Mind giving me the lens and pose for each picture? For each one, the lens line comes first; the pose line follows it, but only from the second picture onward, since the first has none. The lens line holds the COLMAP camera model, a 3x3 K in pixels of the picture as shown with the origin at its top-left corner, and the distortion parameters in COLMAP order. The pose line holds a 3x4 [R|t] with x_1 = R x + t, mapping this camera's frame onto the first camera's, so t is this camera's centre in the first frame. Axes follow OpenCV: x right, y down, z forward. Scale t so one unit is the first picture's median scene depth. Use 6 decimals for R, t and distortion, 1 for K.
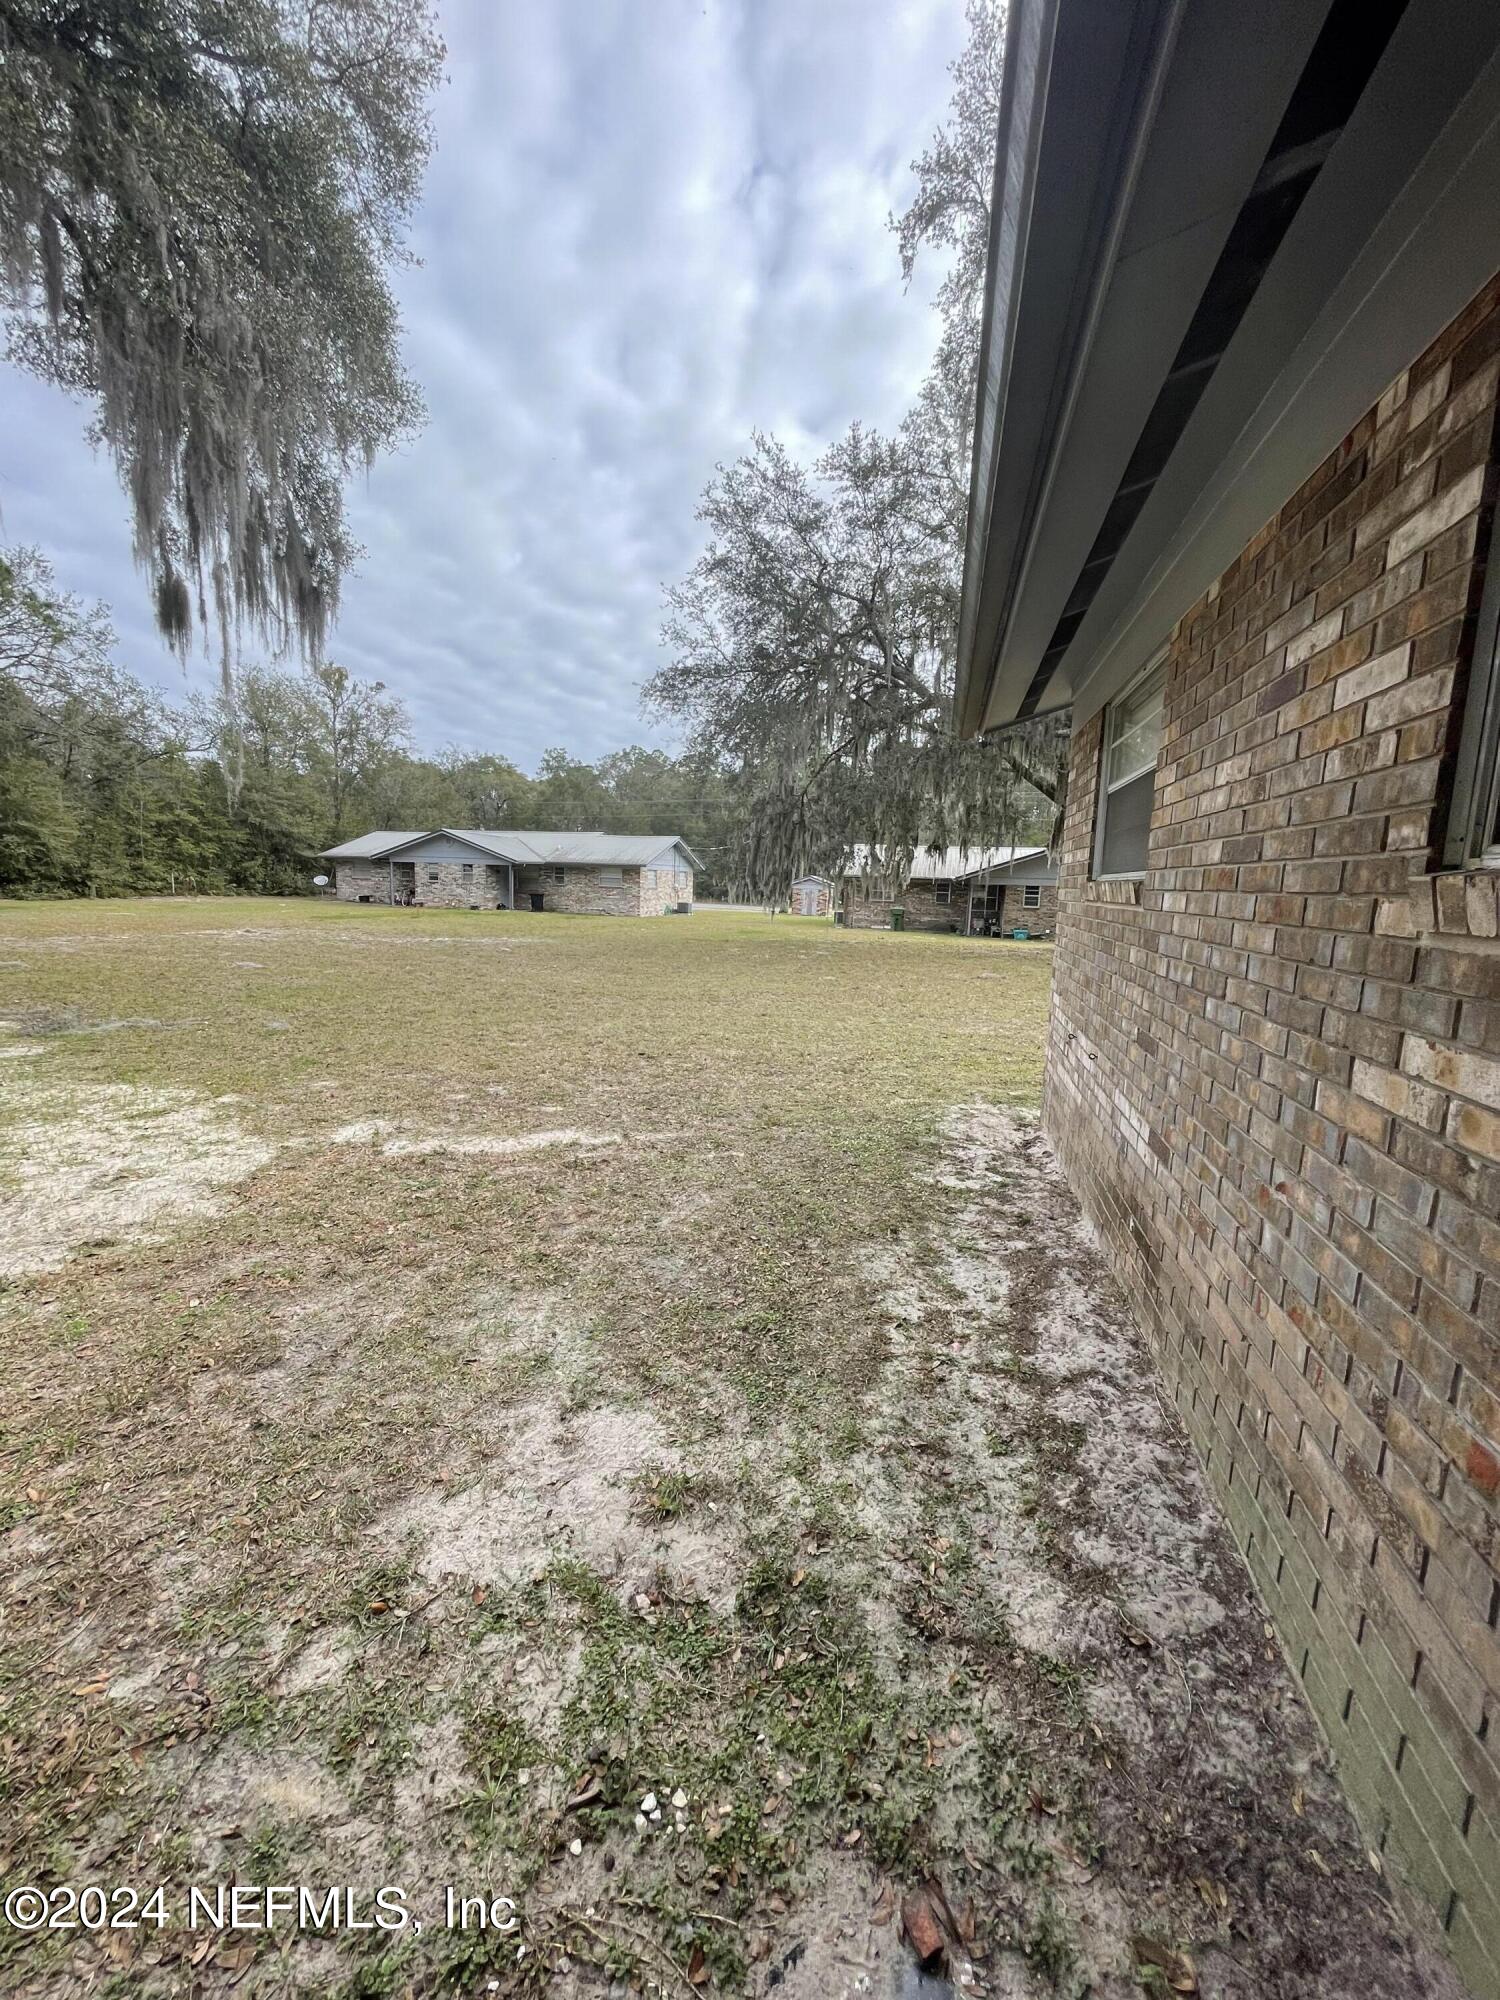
lens RADIAL K [[800.2, 0, 750.0], [0, 800.2, 1000.0], [0, 0, 1]] dist [-0.005833, -0.000144]
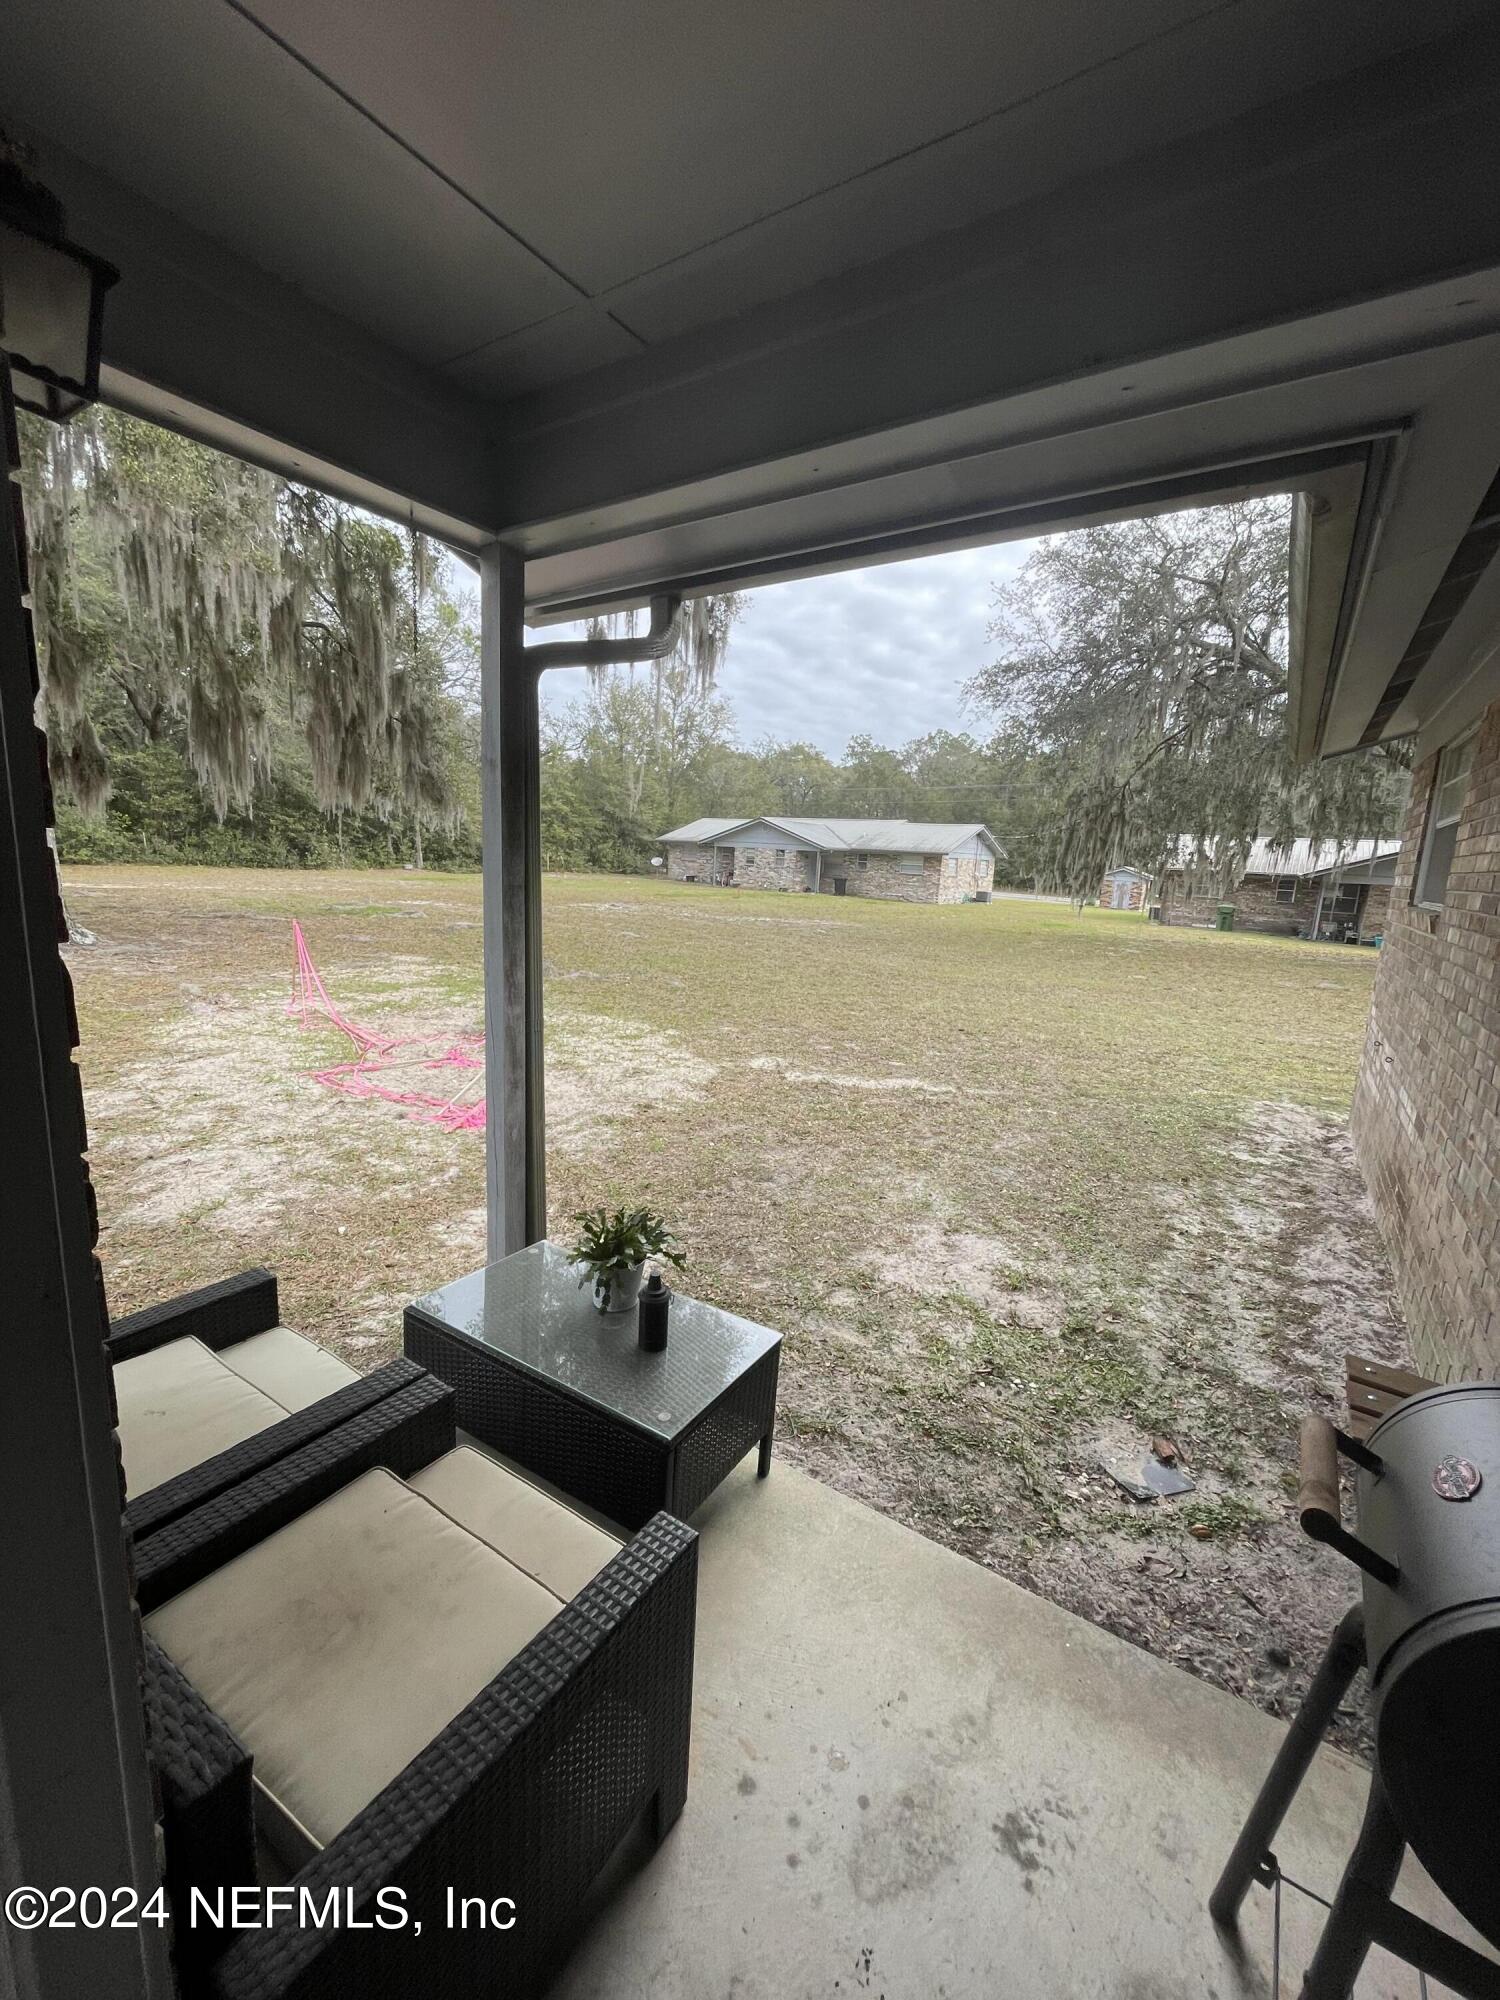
lens RADIAL K [[800.2, 0, 750.0], [0, 800.2, 1000.0], [0, 0, 1]] dist [-0.005833, -0.000144]
pose [[0.936771, 0.078789, -0.340958, -0.041371], [-0.071881, 0.996872, 0.032866, 0.009829], [0.342481, -0.006279, 0.939504, -0.311964]]
